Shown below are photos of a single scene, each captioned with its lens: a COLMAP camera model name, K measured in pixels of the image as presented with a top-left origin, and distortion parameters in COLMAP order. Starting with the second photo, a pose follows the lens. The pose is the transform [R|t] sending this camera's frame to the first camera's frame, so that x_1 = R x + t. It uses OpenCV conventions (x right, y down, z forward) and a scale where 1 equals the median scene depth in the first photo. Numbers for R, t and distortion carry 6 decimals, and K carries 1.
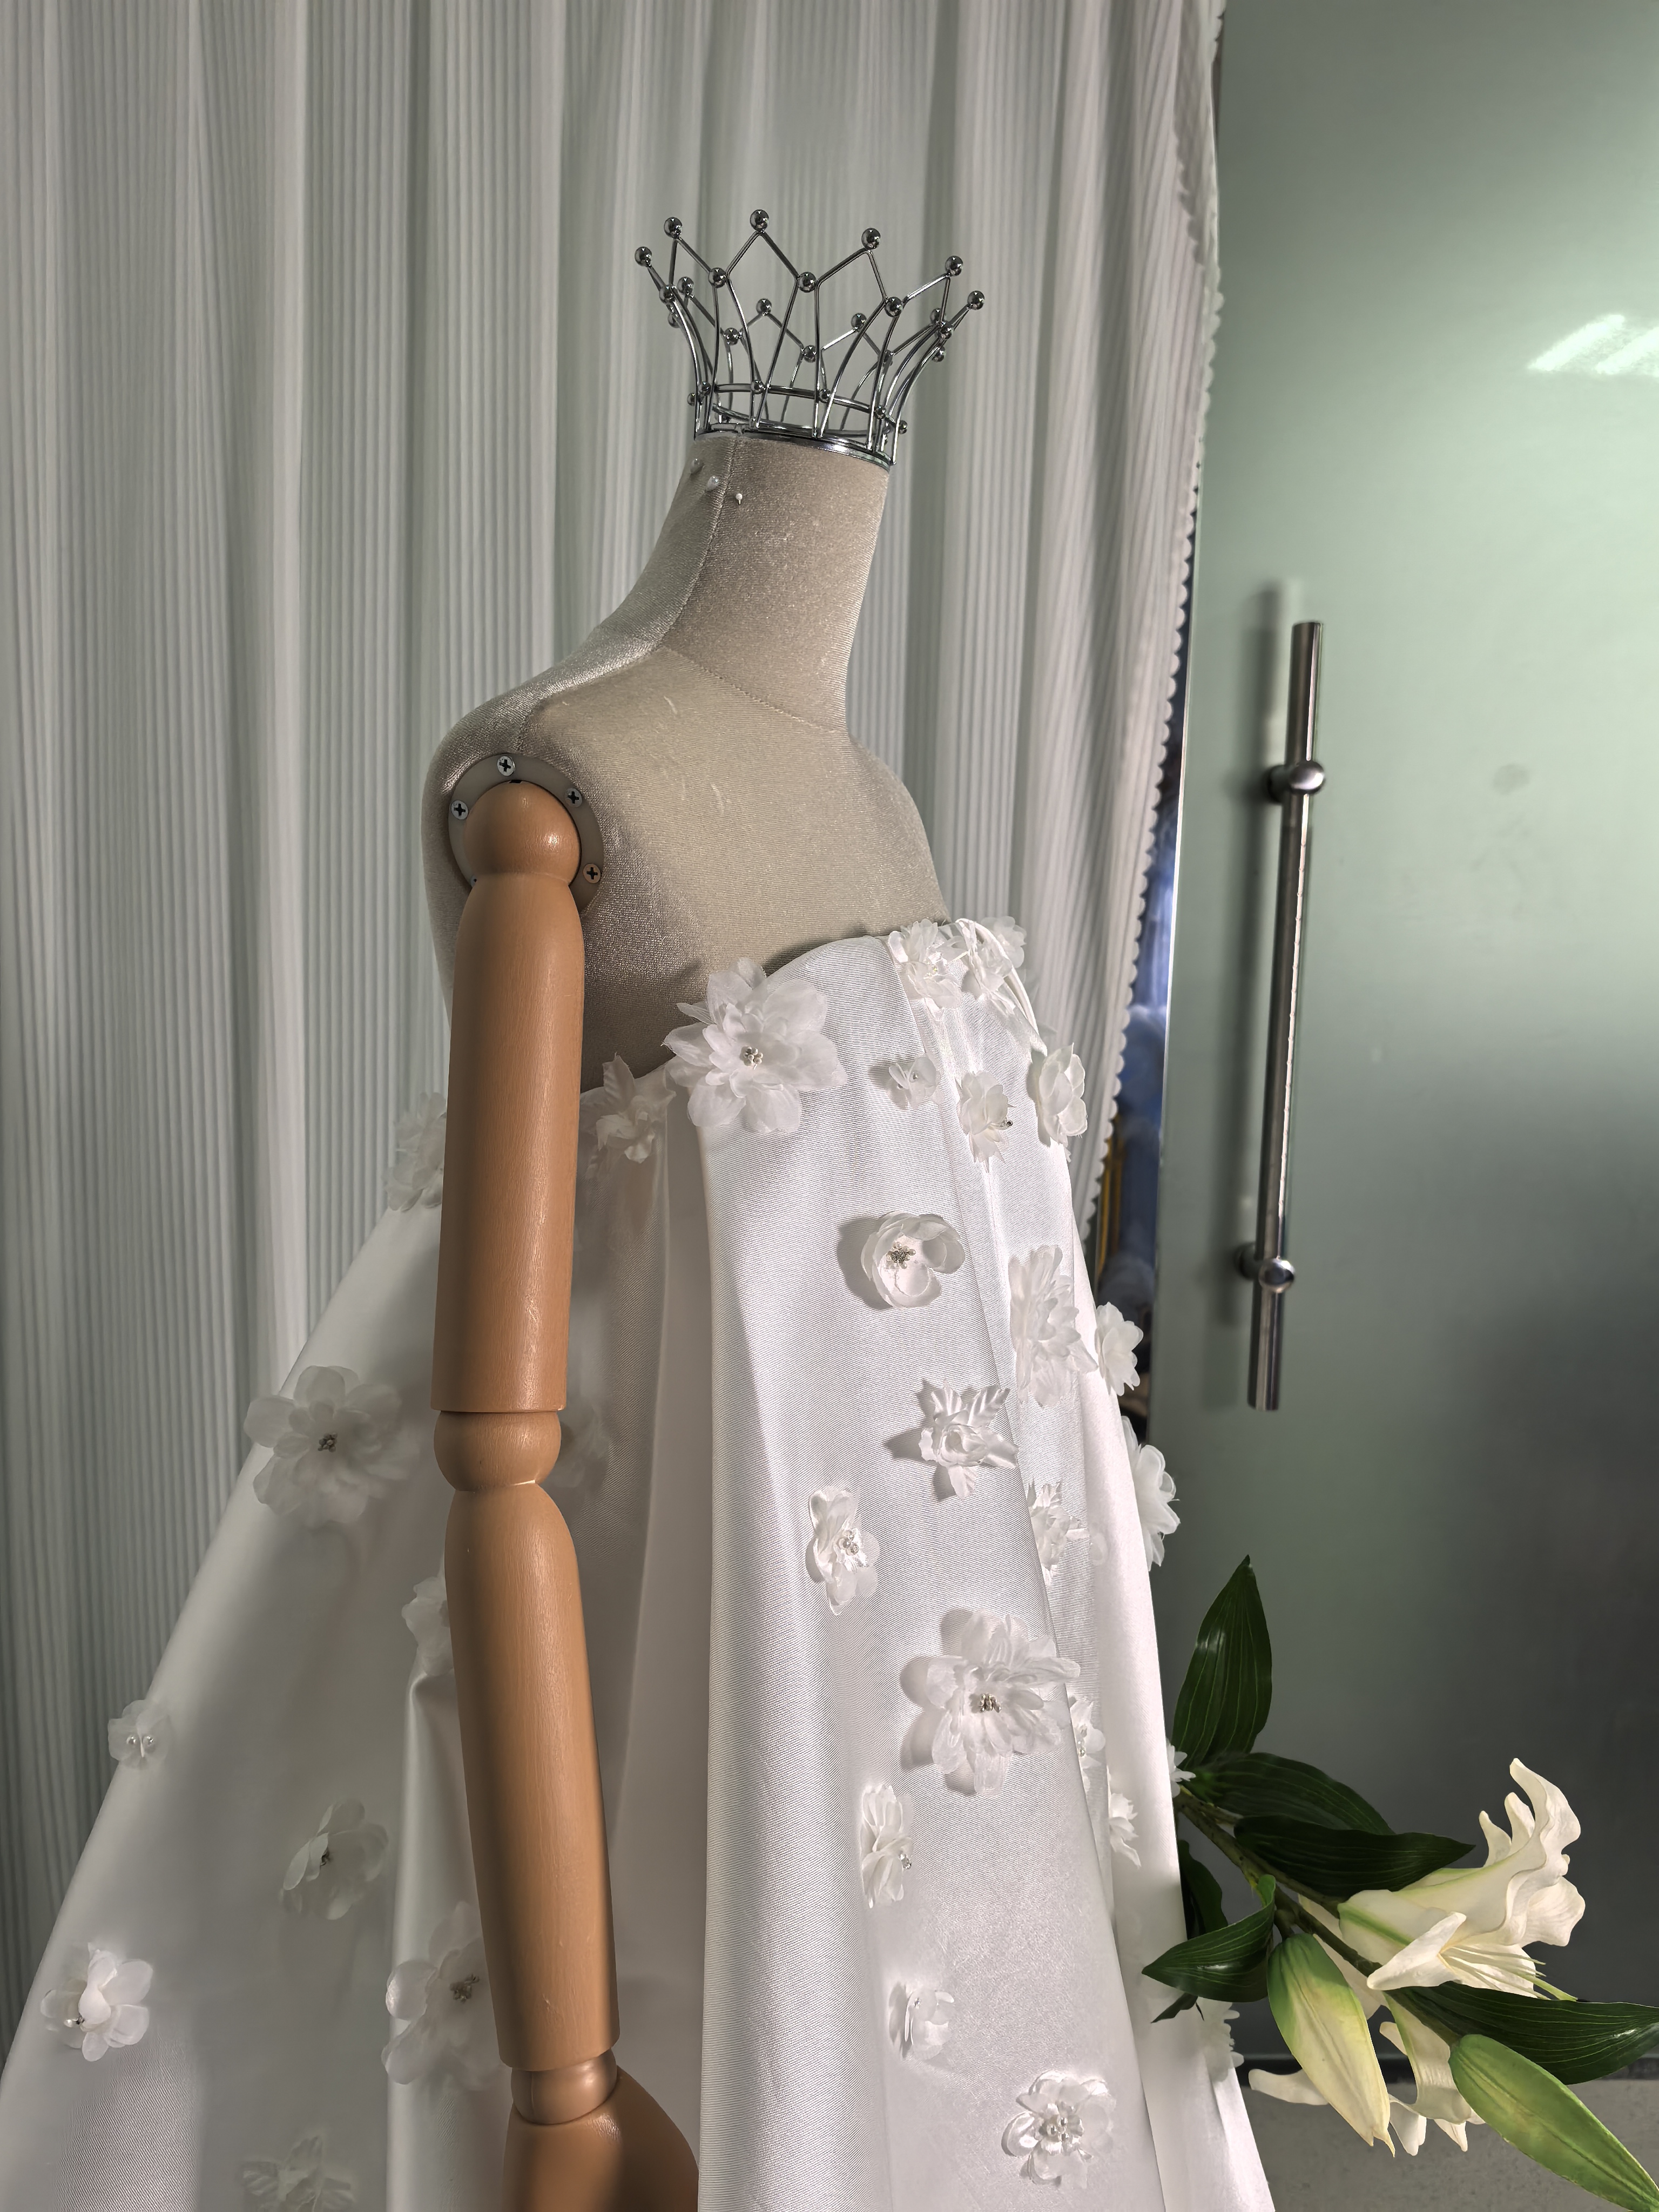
lens RADIAL K [[1741.9, 0, 838.3], [0, 1741.9, 1136.9], [0, 0, 1]] dist [0.108298, -0.170229]
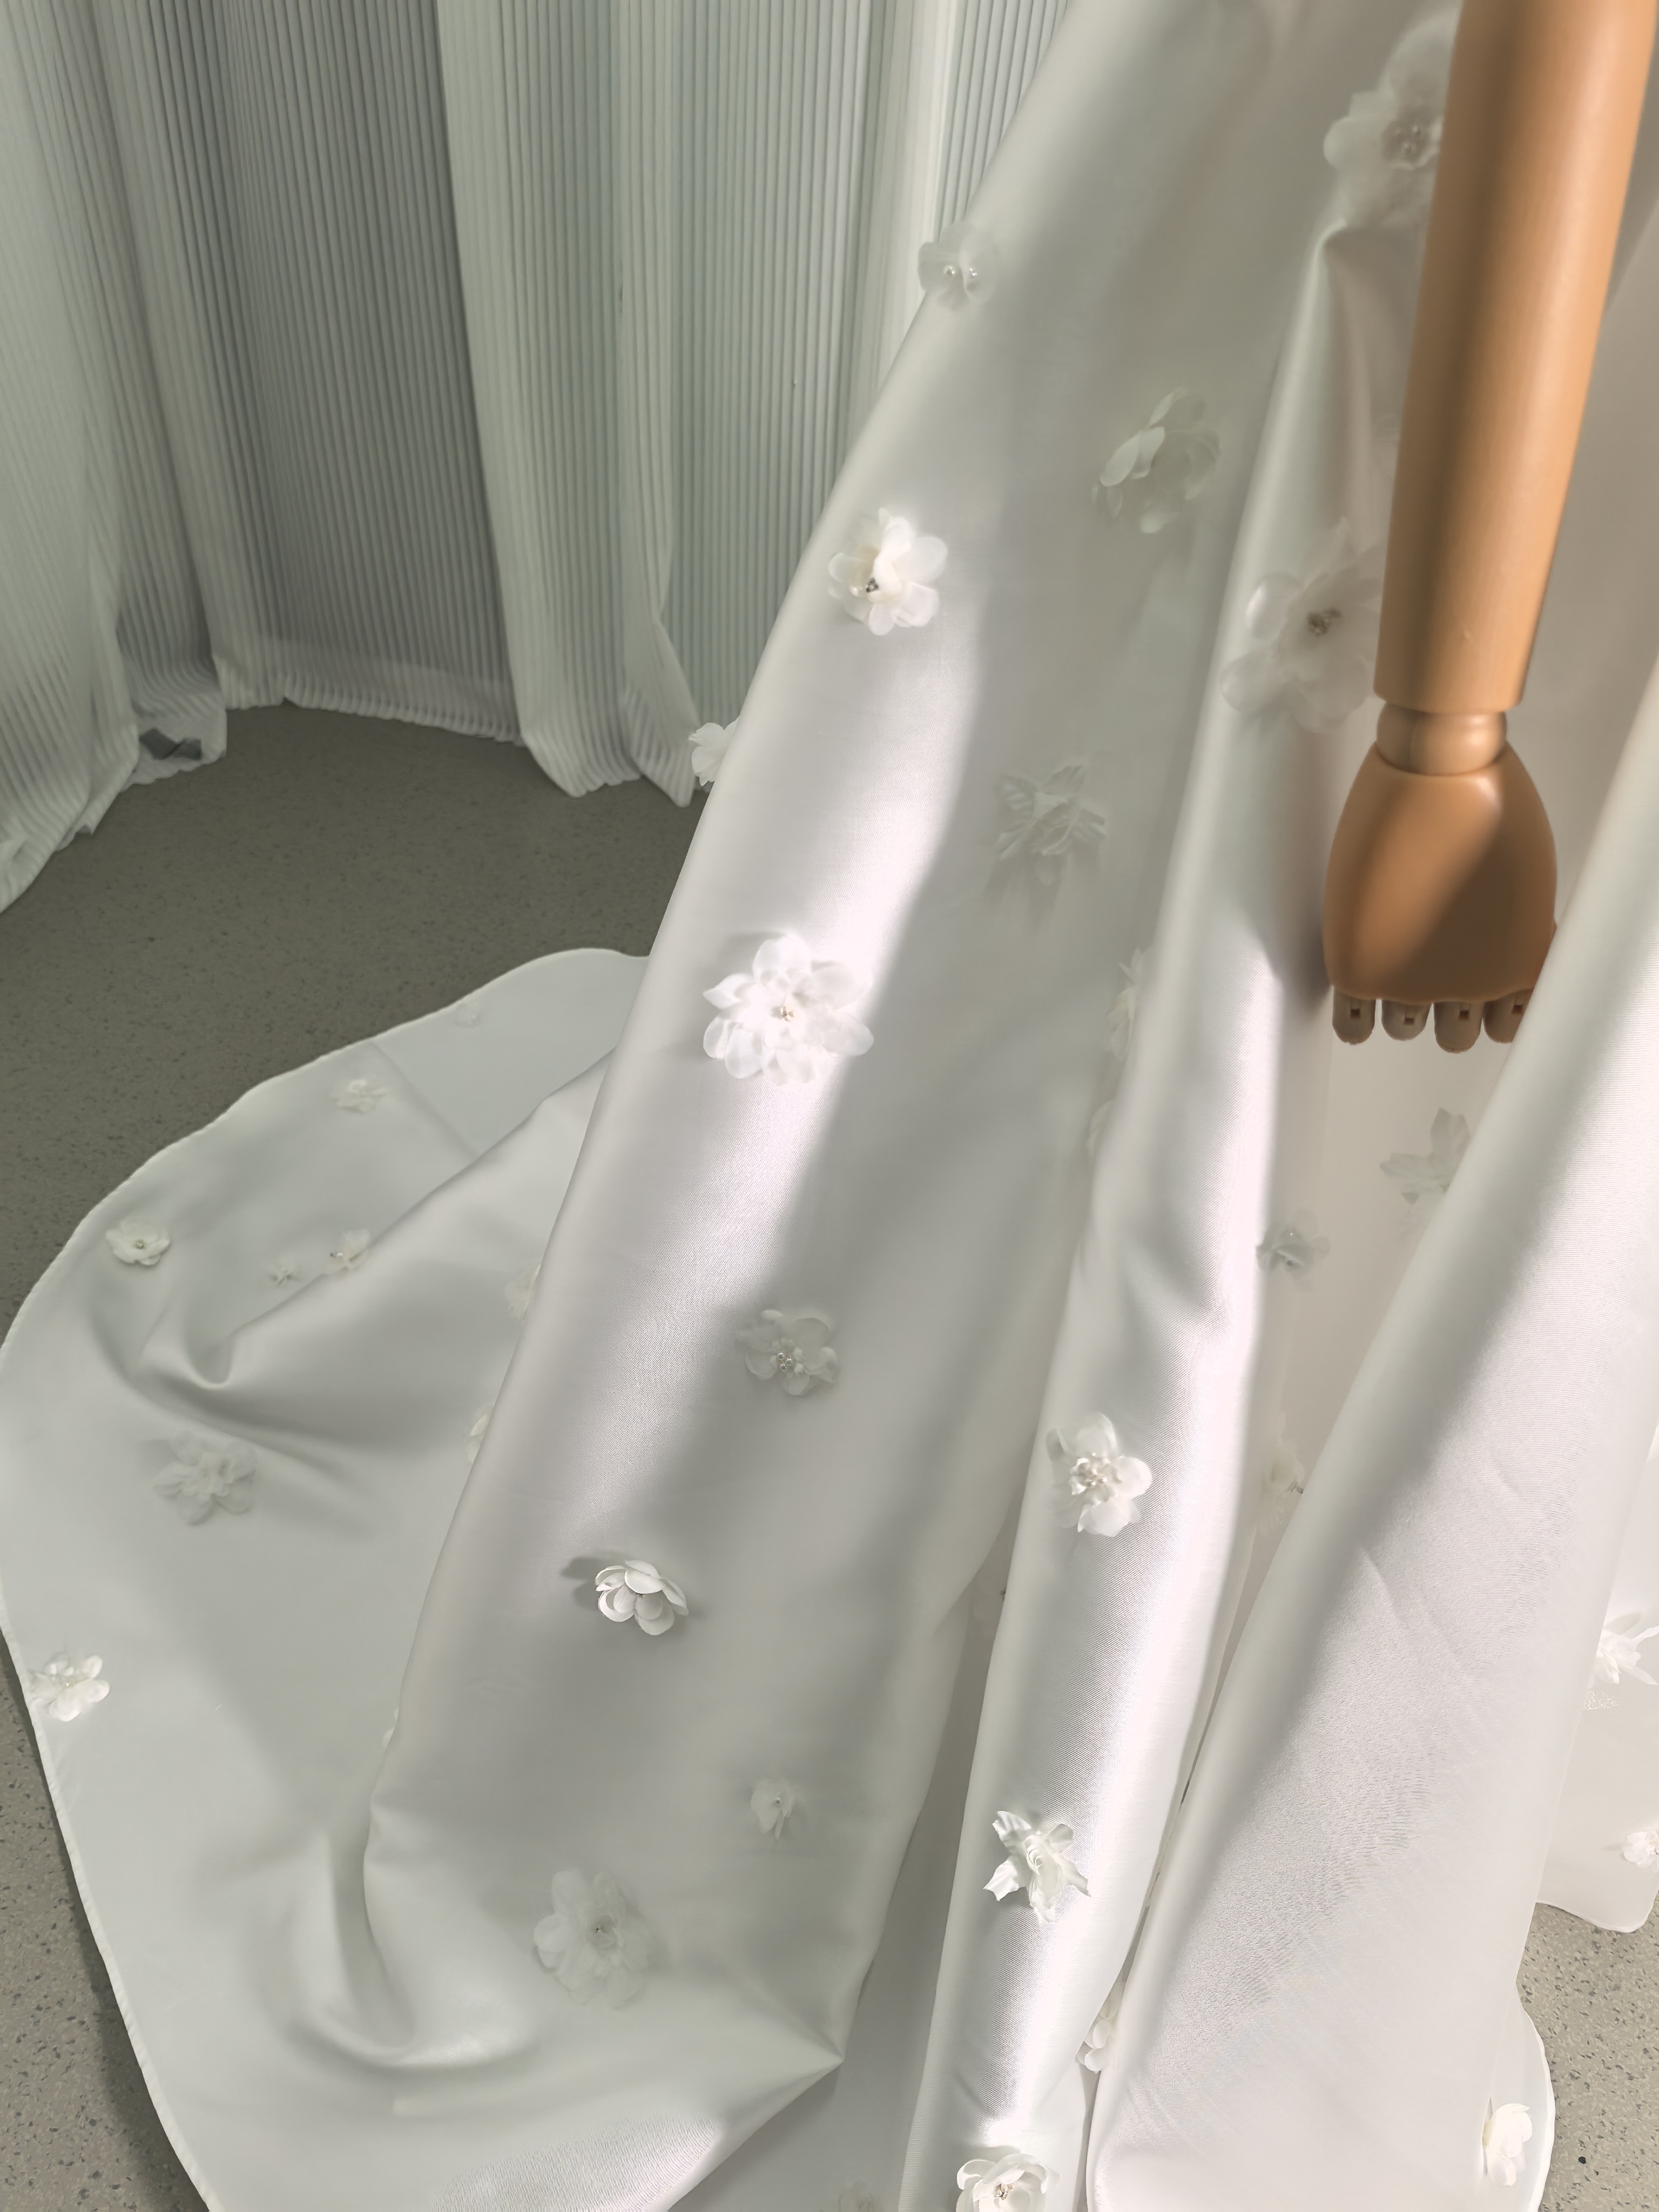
lens RADIAL K [[1738.0, 0, 812.9], [0, 1738.0, 1106.1], [0, 0, 1]] dist [0.014507, 0.003533]
pose [[0.955021, 0.228563, -0.188931, -0.217429], [-0.079764, 0.811636, 0.578693, 0.191520], [0.285611, -0.537594, 0.793360, 0.132322]]
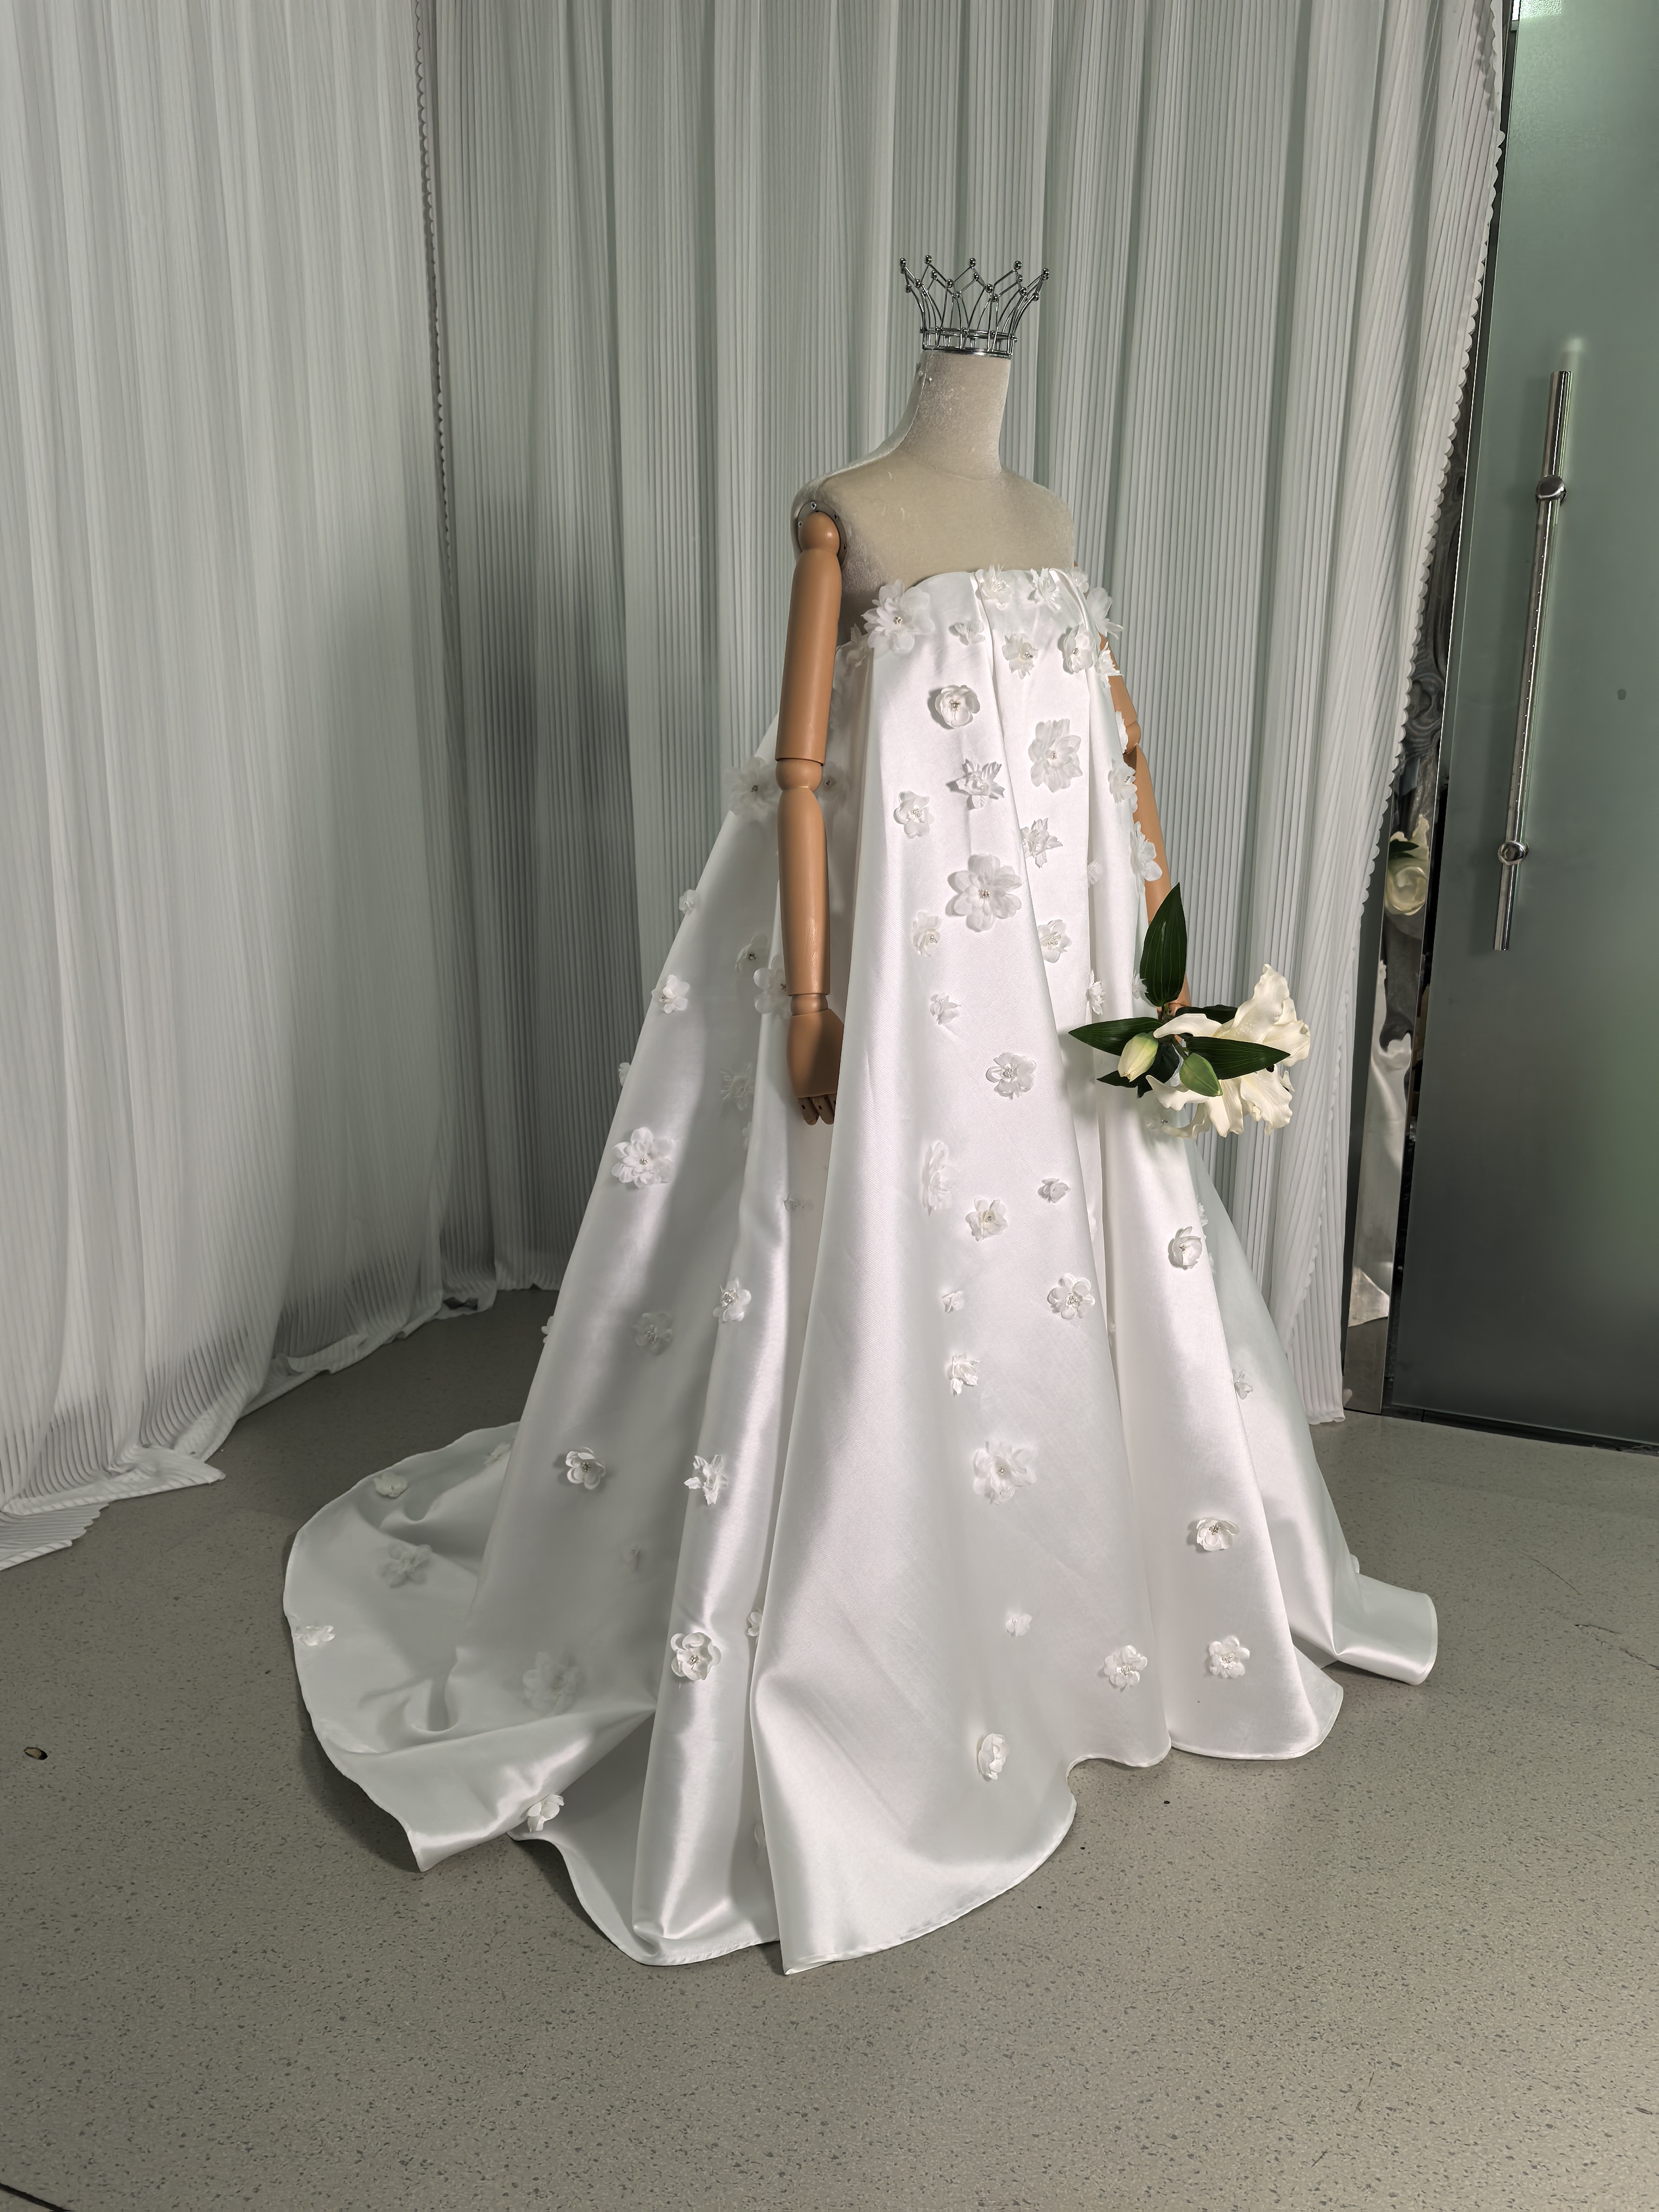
lens RADIAL K [[1677.8, 0, 839.8], [0, 1677.8, 1129.3], [0, 0, 1]] dist [0.011952, -0.005251]
pose [[0.905609, 0.091019, -0.414232, 0.878870], [-0.036191, 0.989722, 0.138348, 0.323241], [0.422567, -0.110298, 0.899595, -1.194546]]
